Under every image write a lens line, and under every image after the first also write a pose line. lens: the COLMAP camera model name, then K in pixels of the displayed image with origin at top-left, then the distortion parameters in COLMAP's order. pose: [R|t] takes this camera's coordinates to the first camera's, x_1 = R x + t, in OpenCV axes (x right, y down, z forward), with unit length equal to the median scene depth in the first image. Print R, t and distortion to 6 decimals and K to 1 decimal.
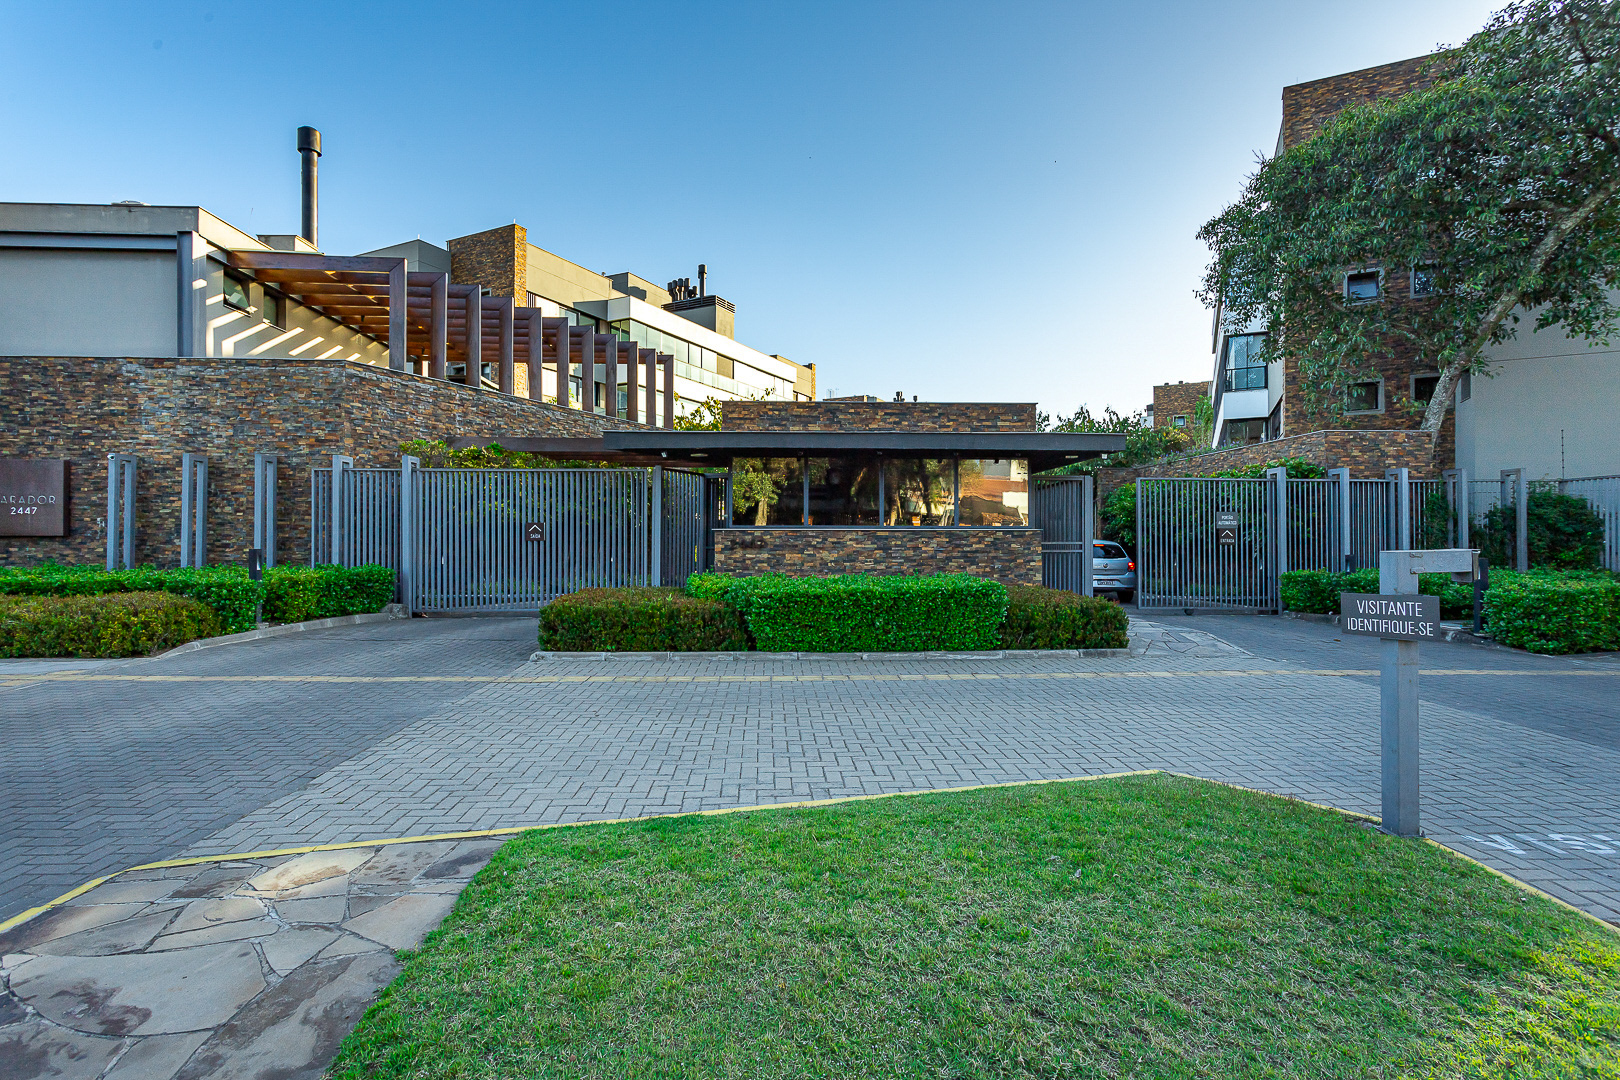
lens RADIAL K [[756.6, 0, 810.0], [0, 756.6, 540.0], [0, 0, 1]] dist [0.002851, 0.001194]
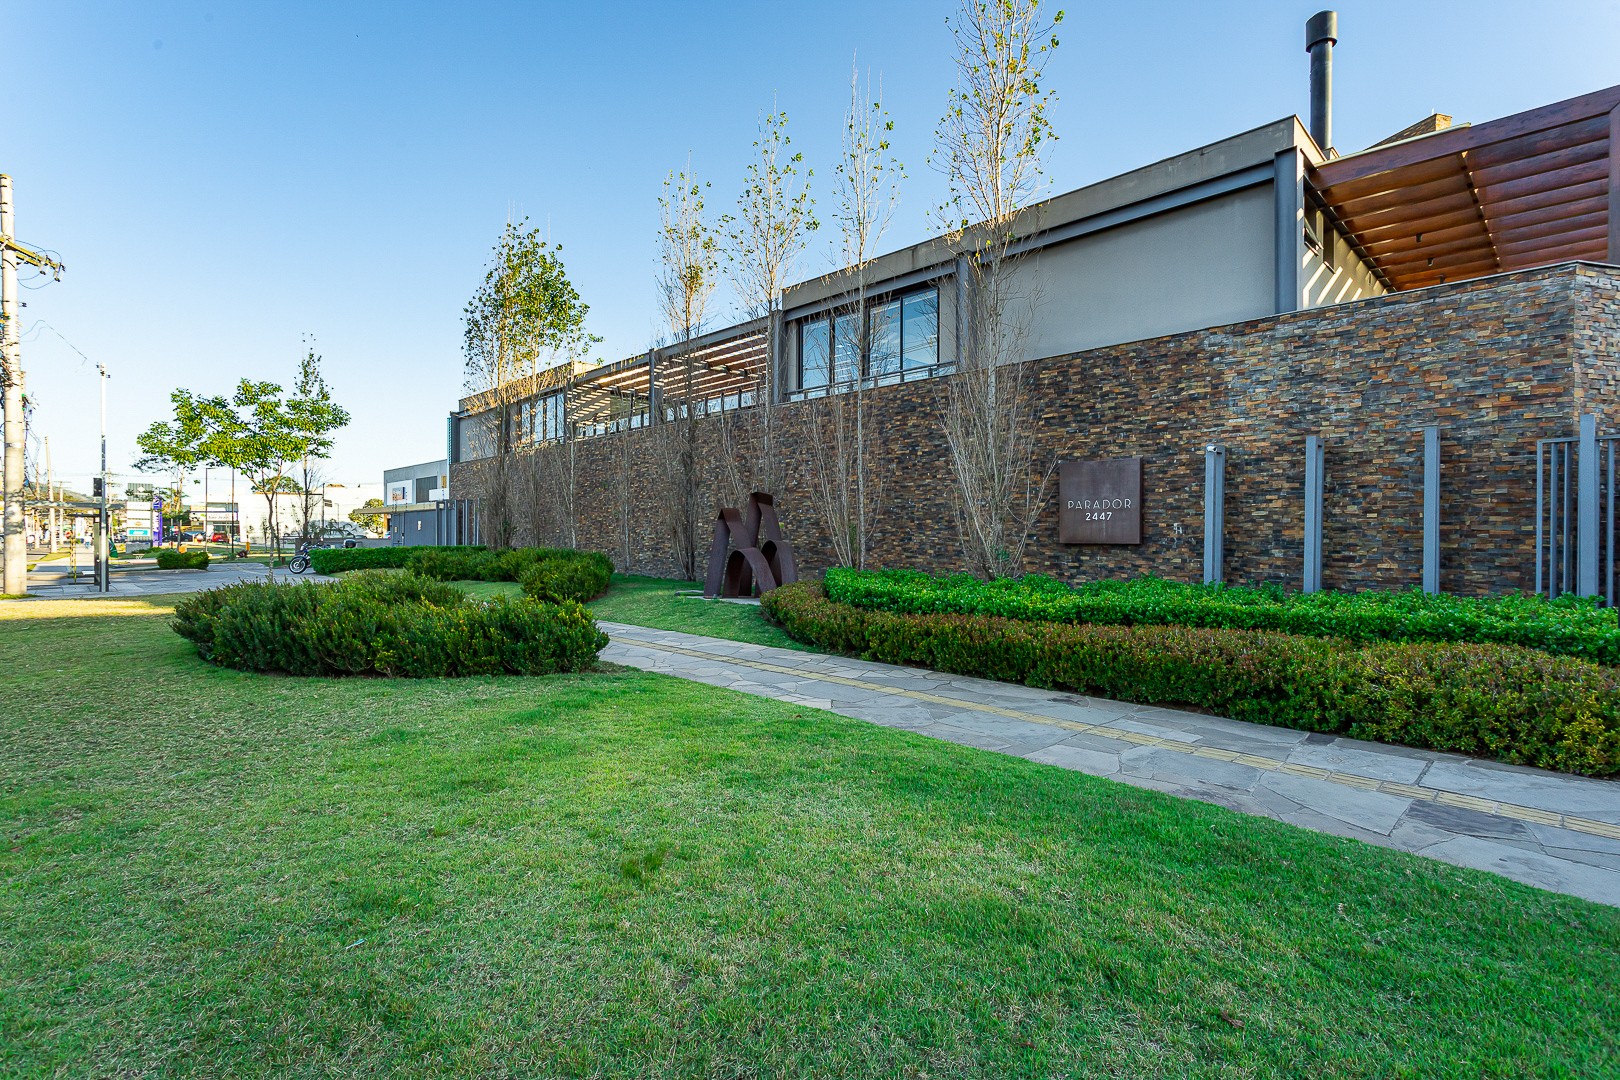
lens RADIAL K [[756.6, 0, 810.0], [0, 756.6, 540.0], [0, 0, 1]] dist [0.002851, 0.001194]
pose [[0.667237, 0.005491, -0.744825, -0.574151], [-0.001379, 0.999980, 0.006136, -0.014726], [0.744844, -0.003067, 0.667231, 0.126922]]
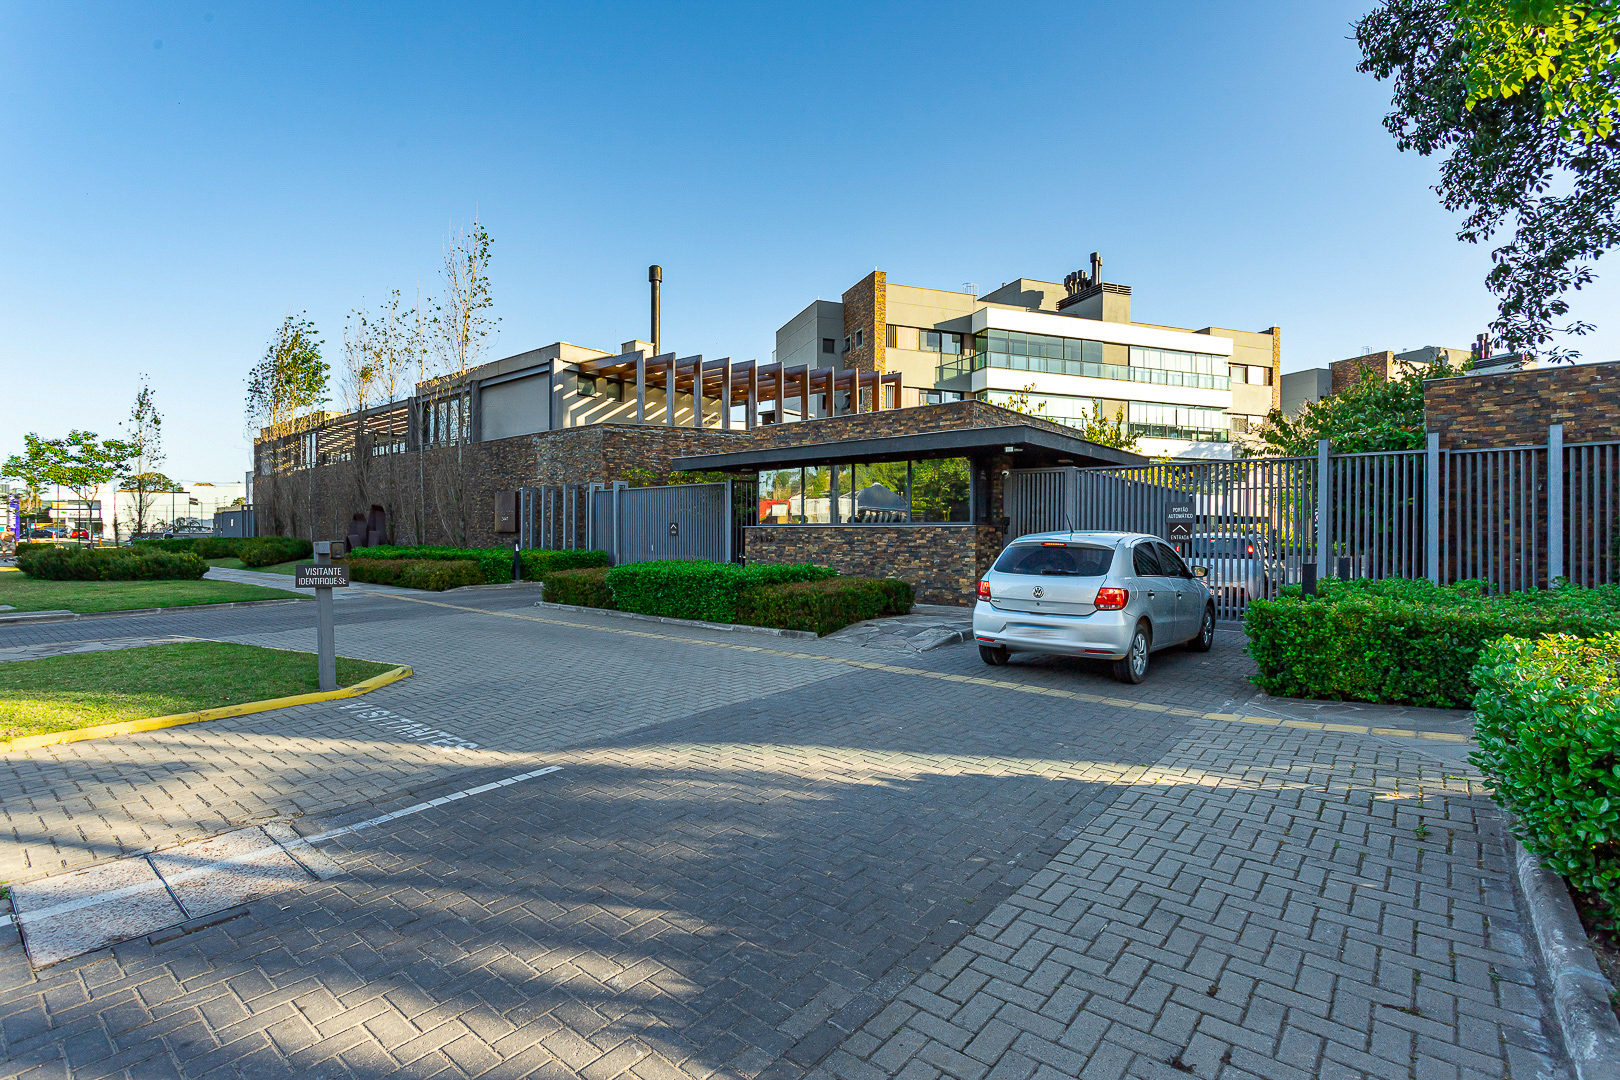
lens RADIAL K [[754.5, 0, 810.0], [0, 754.5, 540.0], [0, 0, 1]] dist [-0.002205, 0.000046]
pose [[0.738158, 0.006766, -0.674594, 0.802986], [-0.001919, 0.999967, 0.007929, -0.002042], [0.674625, -0.004558, 0.738146, 0.112950]]
